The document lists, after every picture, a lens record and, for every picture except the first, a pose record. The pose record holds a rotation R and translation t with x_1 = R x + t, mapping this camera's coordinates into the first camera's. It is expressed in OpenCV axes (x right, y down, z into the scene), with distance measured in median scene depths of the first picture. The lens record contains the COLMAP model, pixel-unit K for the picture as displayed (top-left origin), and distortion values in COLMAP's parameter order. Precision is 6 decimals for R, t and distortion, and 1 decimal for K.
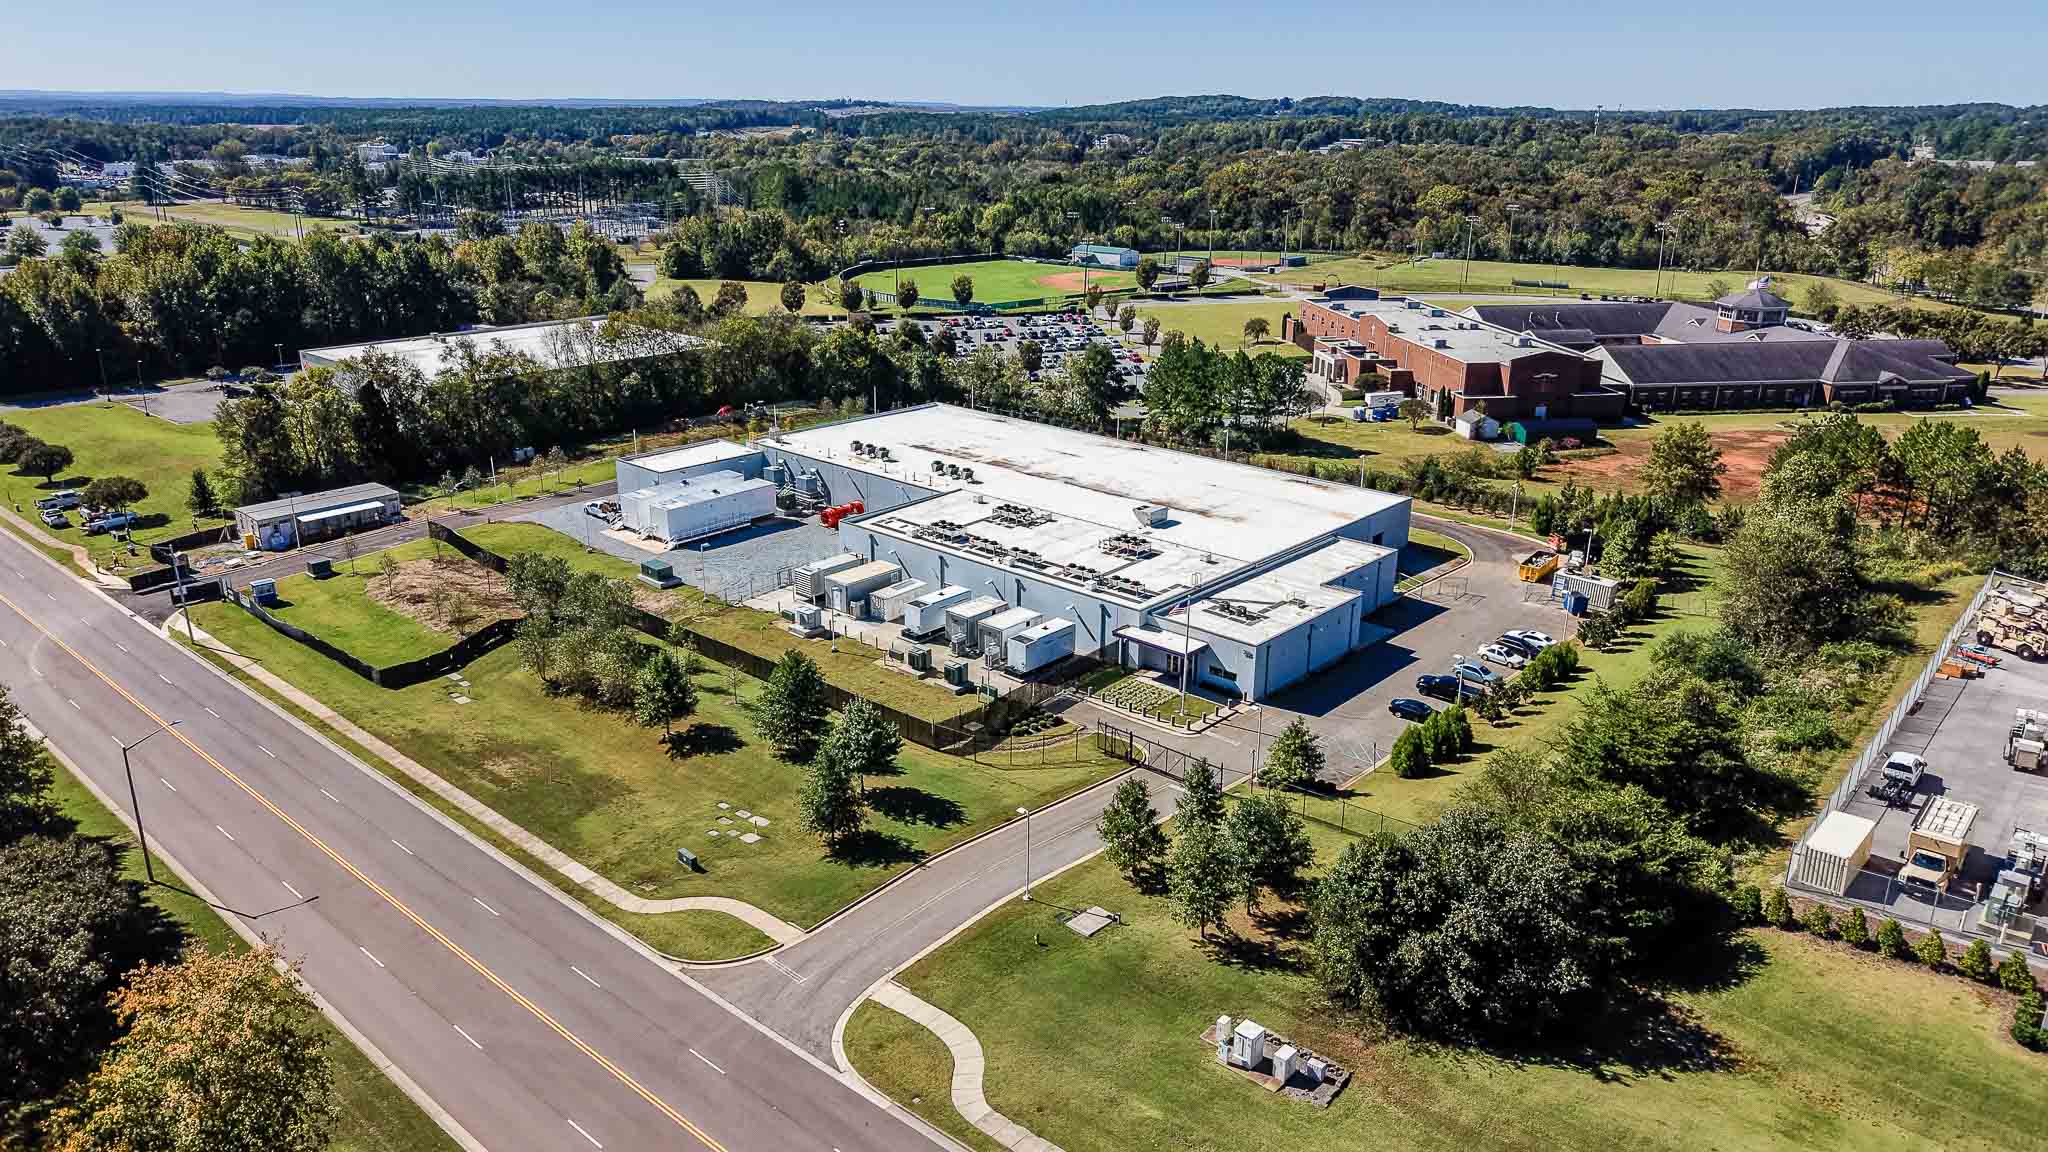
lens RADIAL K [[1395.6, 0, 1024.8], [0, 1395.6, 566.3], [0, 0, 1]] dist [0.050102, -0.058321]
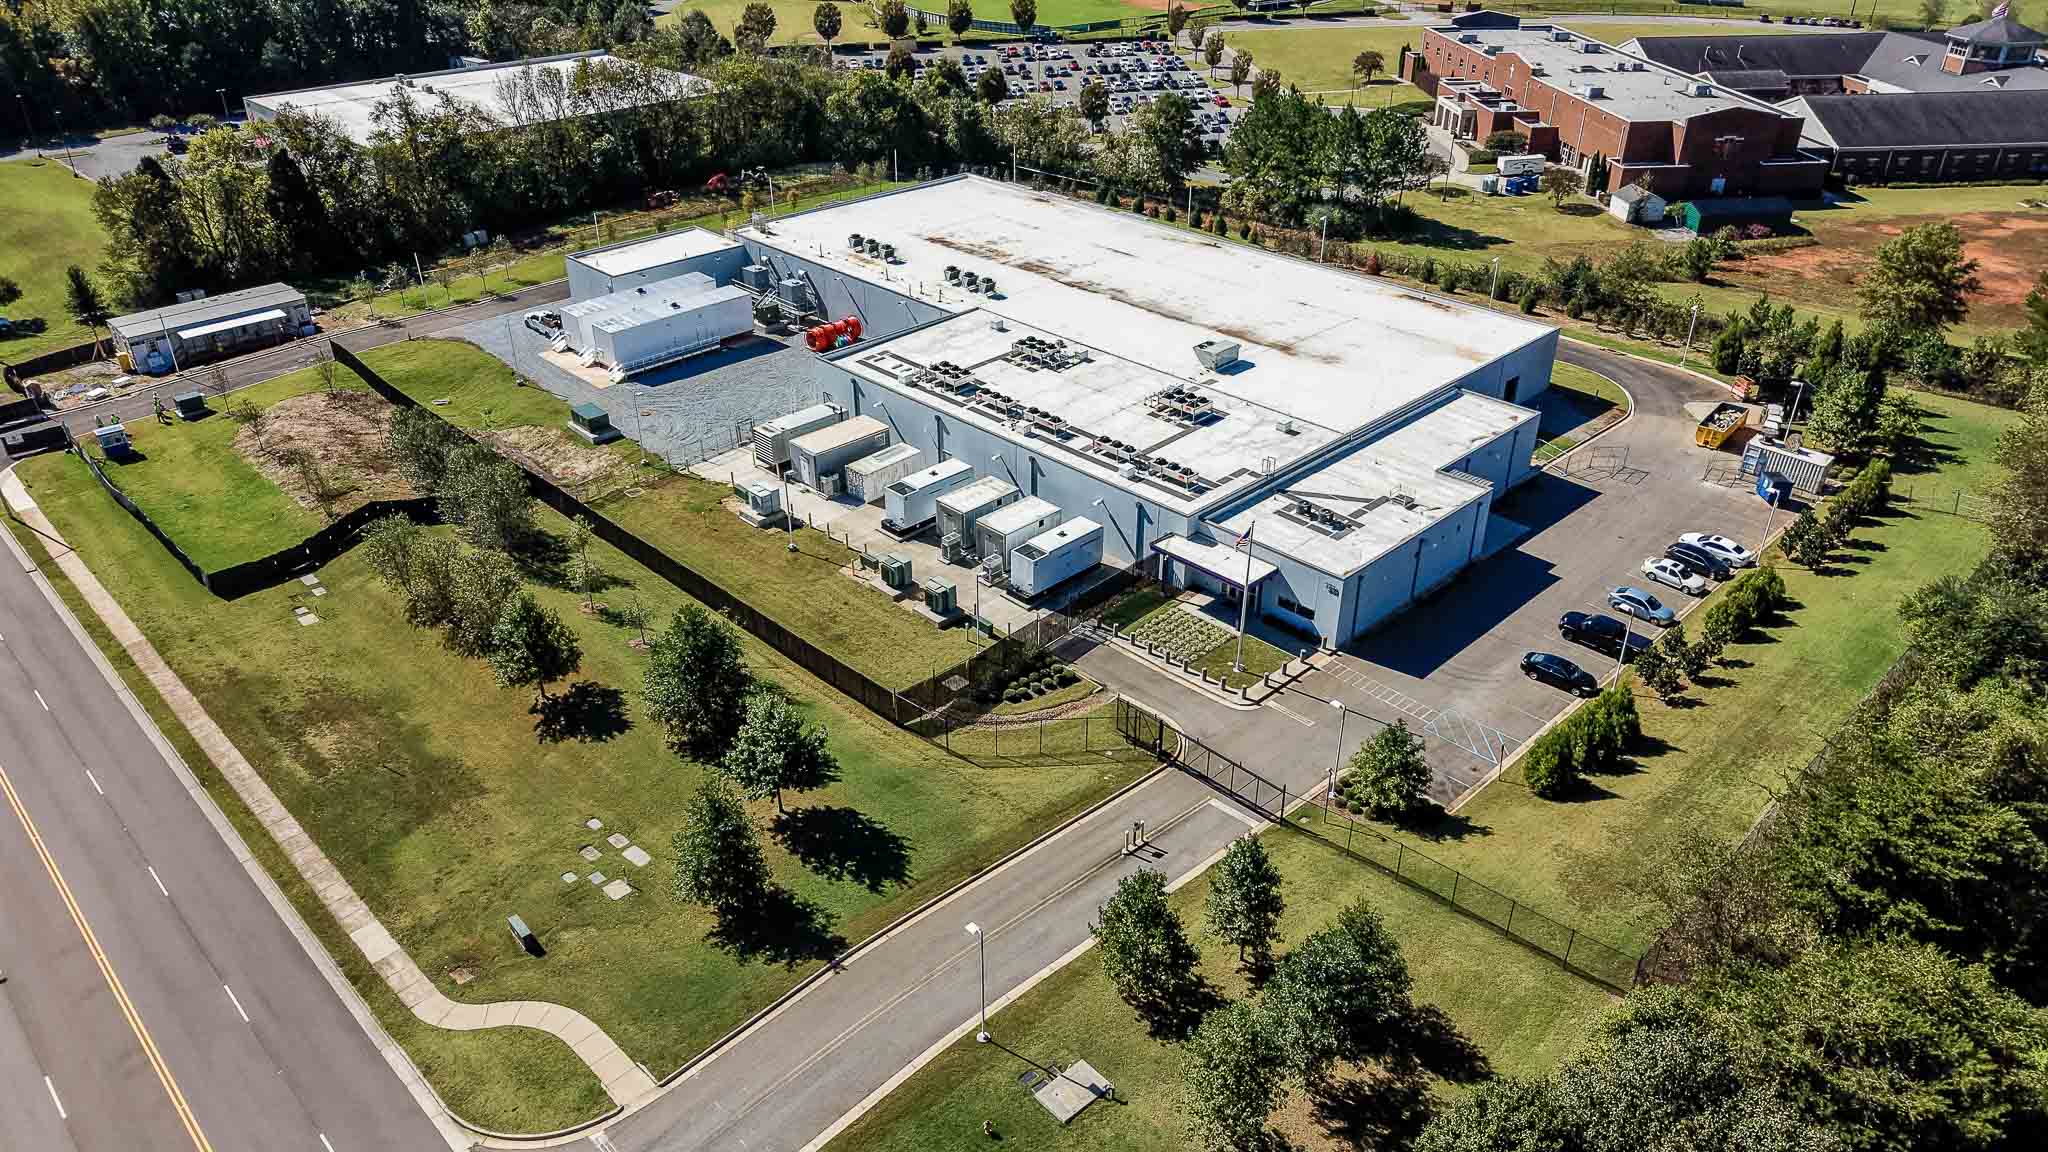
lens RADIAL K [[1395.6, 0, 1024.8], [0, 1395.6, 566.3], [0, 0, 1]] dist [0.050102, -0.058321]
pose [[0.998033, 0.022415, -0.058549, 0.028017], [-0.010778, 0.981340, 0.191978, -0.059829], [0.061760, -0.190970, 0.979651, 0.182025]]
